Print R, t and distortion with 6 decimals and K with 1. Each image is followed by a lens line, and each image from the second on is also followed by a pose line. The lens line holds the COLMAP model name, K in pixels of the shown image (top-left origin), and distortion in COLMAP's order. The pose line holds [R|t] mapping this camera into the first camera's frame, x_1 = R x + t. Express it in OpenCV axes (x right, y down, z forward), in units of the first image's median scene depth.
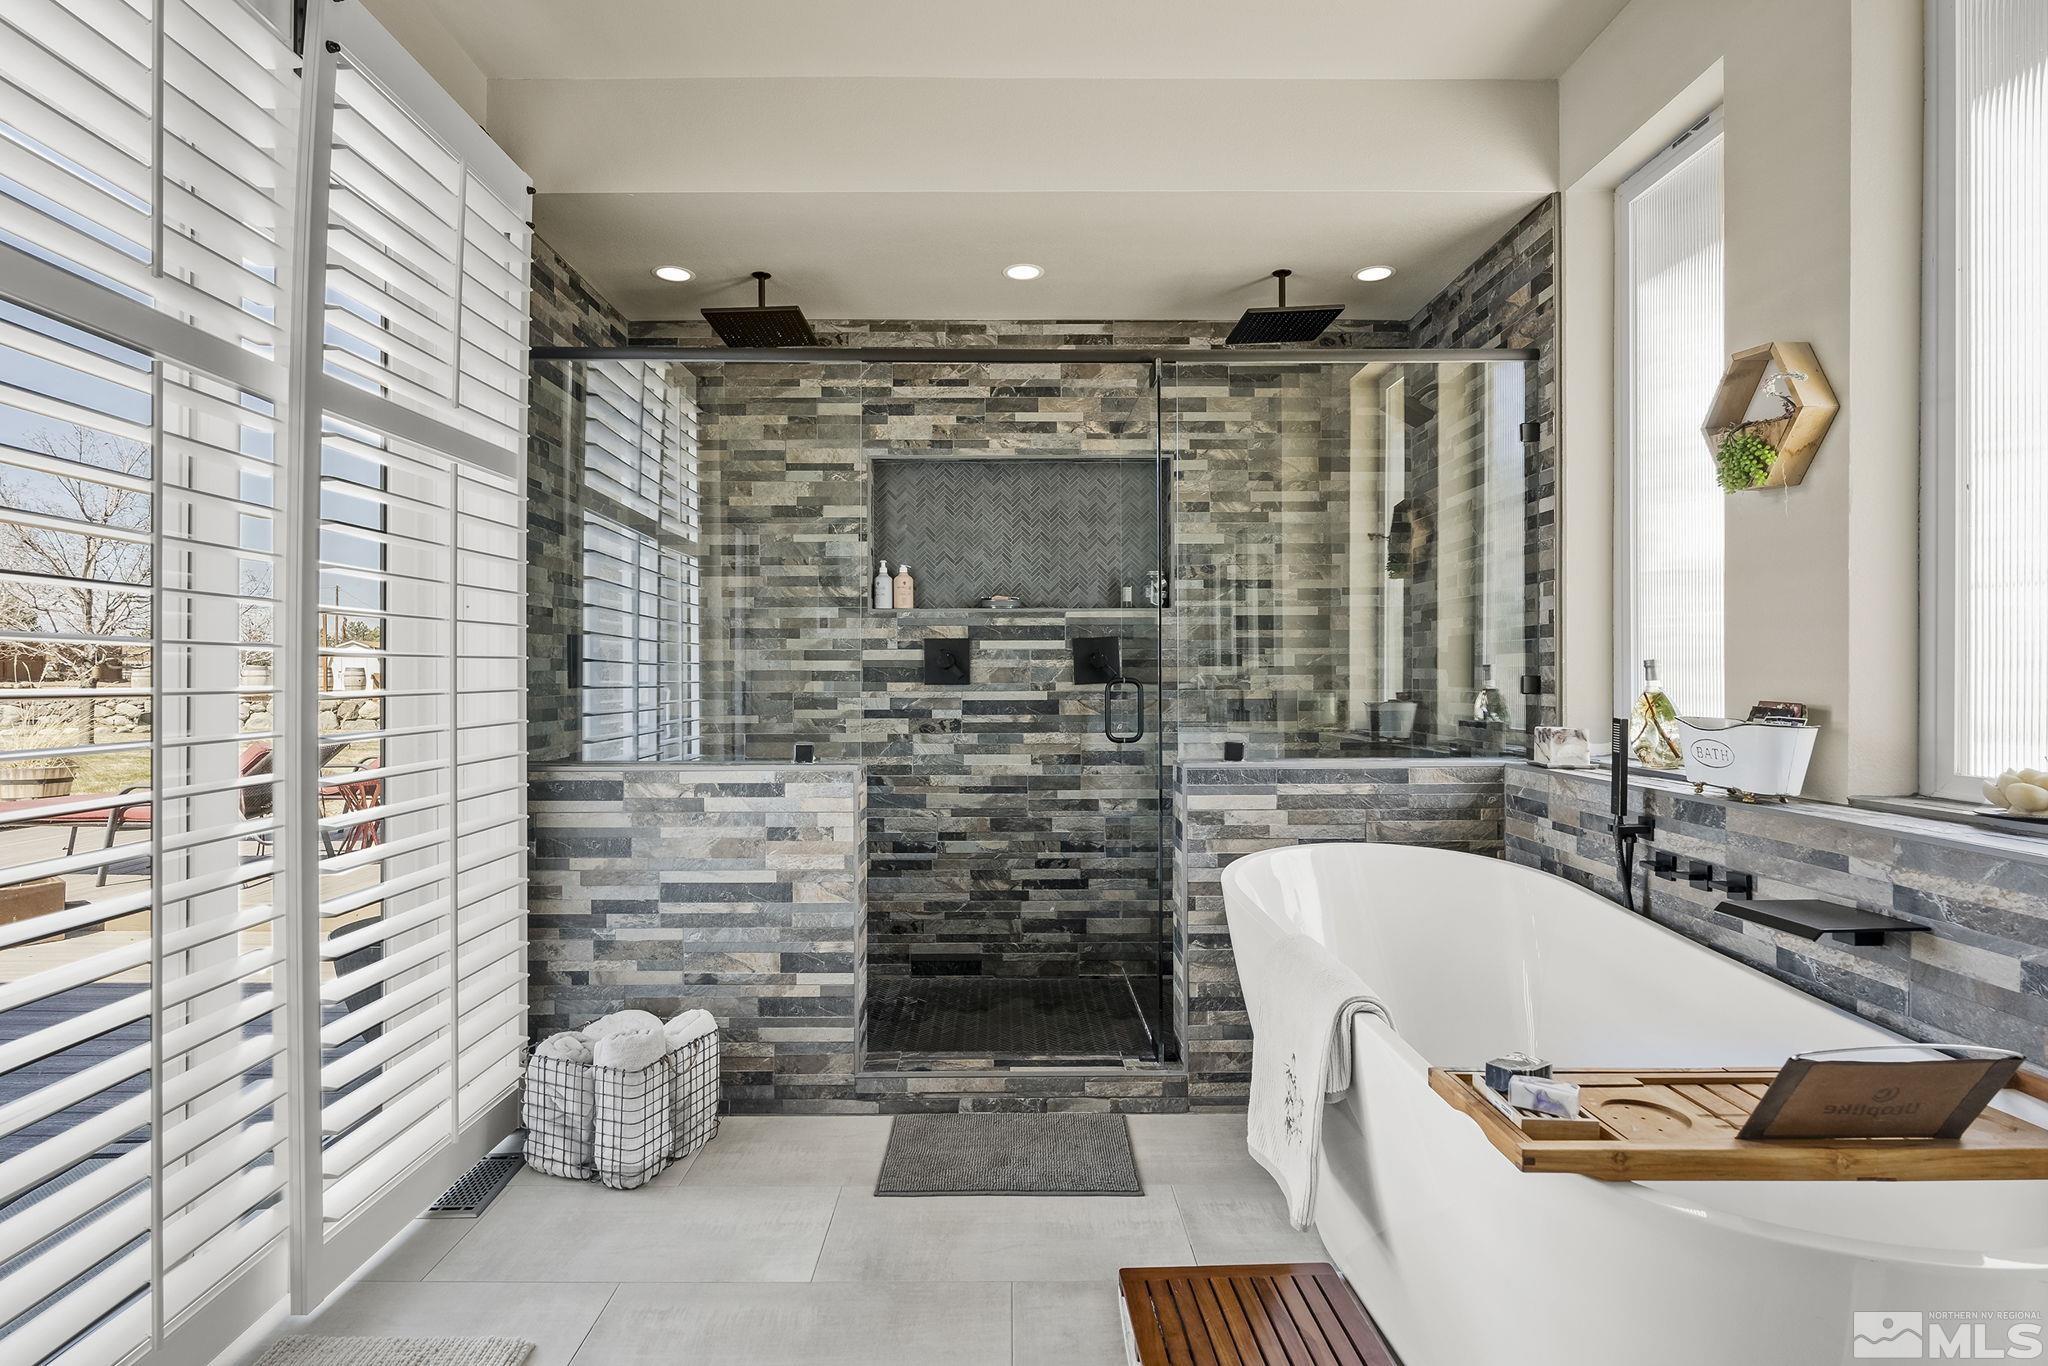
lens RADIAL K [[937.0, 0, 1018.9], [0, 937.0, 682.0], [0, 0, 1]] dist [-0.006270, 0.004281]
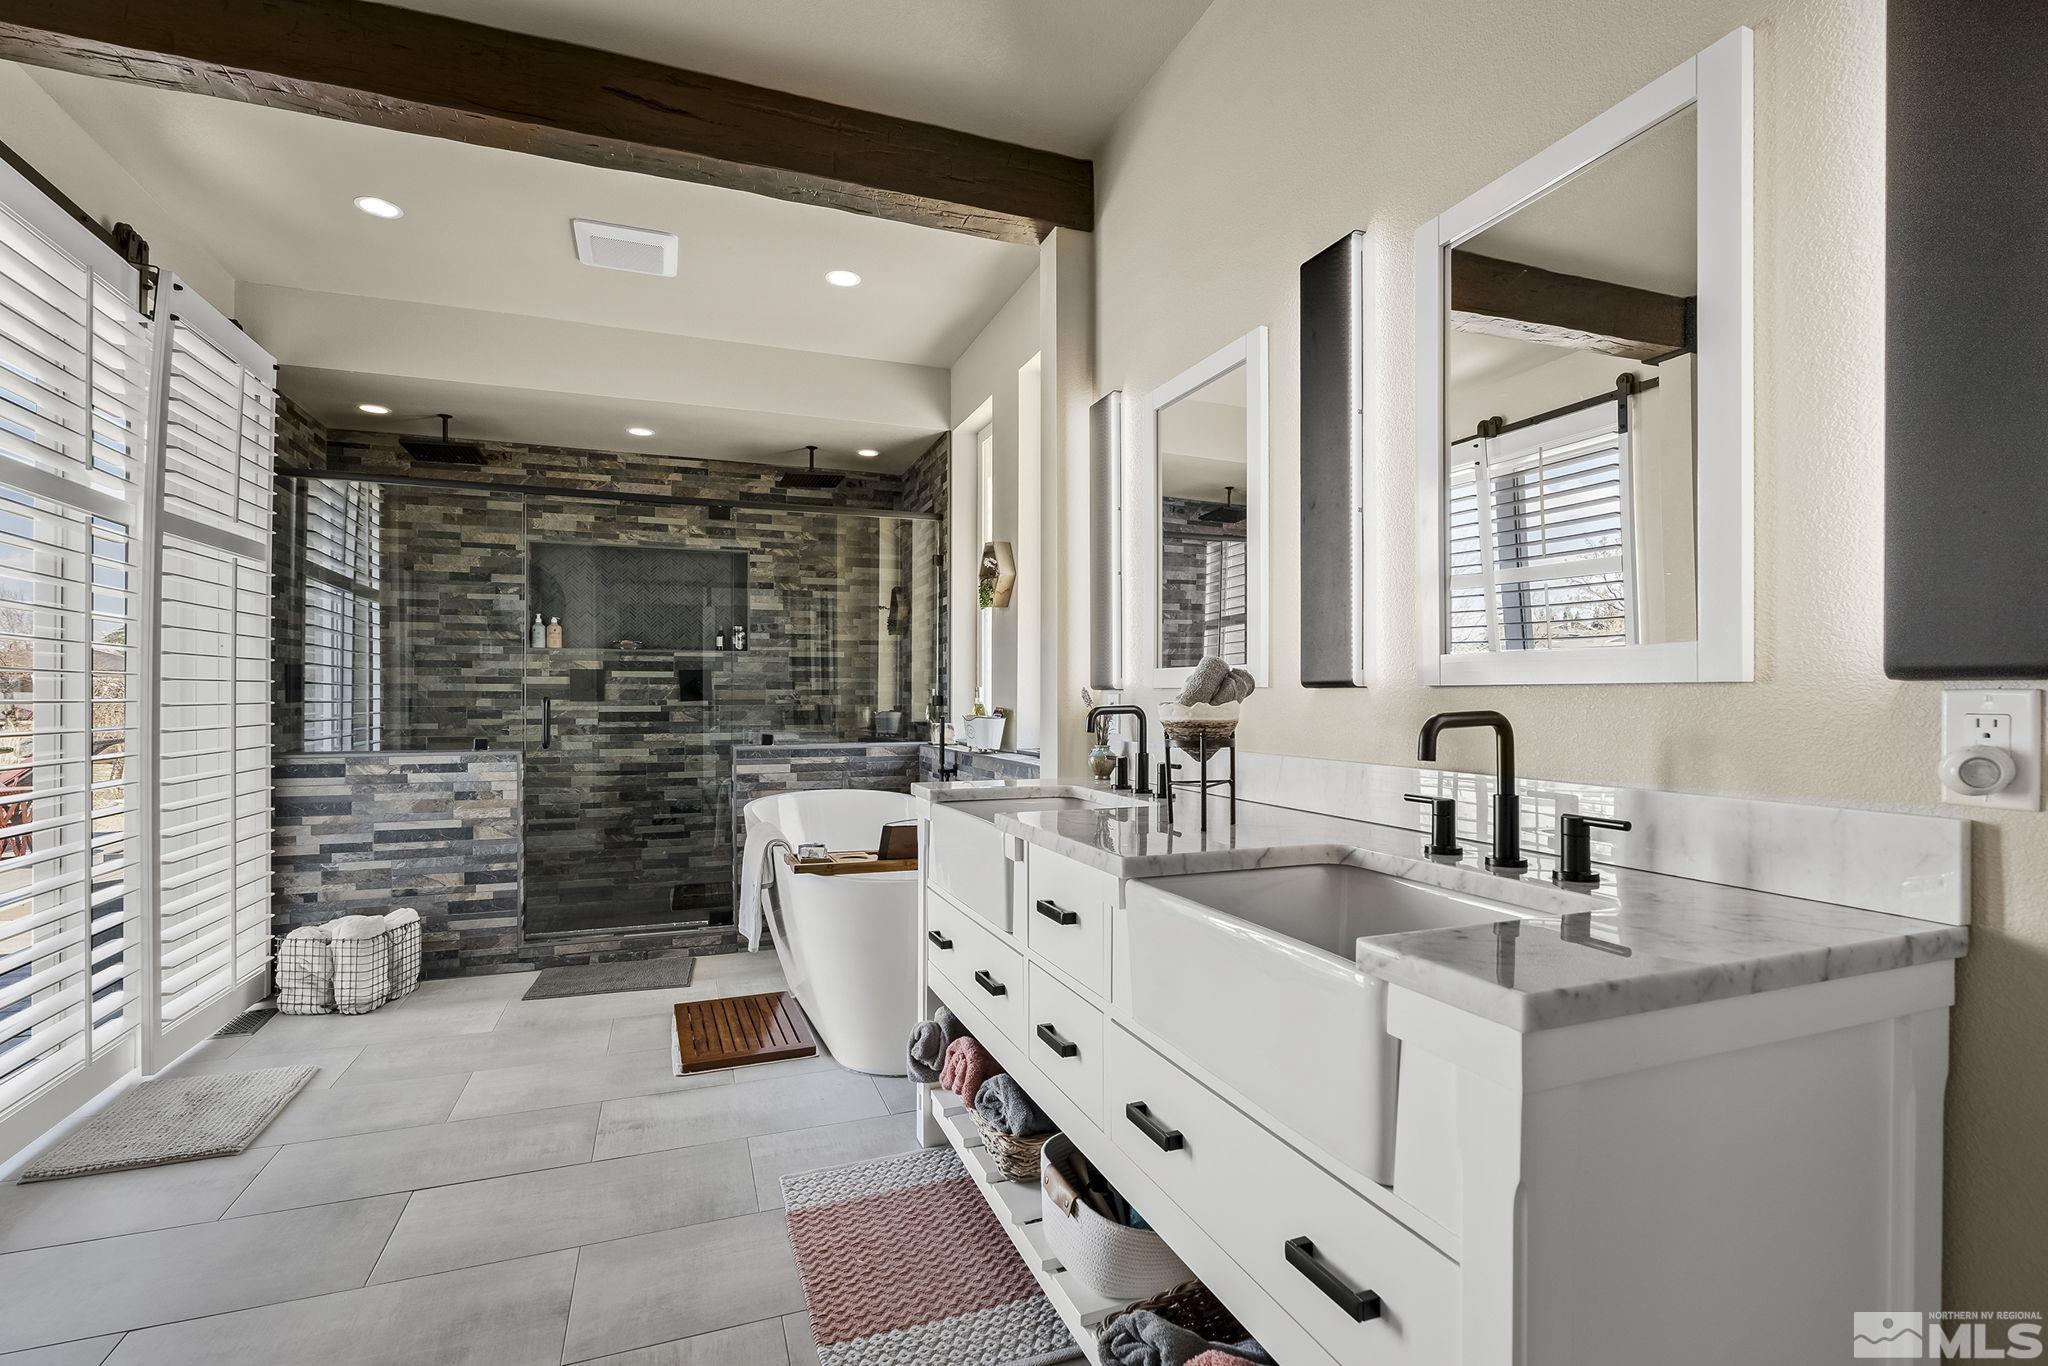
lens RADIAL K [[936.8, 0, 1021.2], [0, 936.8, 701.1], [0, 0, 1]] dist [-0.006941, 0.000878]
pose [[0.945468, 0.001549, 0.325711, 0.112722], [-0.000456, 0.999994, -0.003433, 0.009796], [-0.325714, 0.003098, 0.945463, -0.761846]]
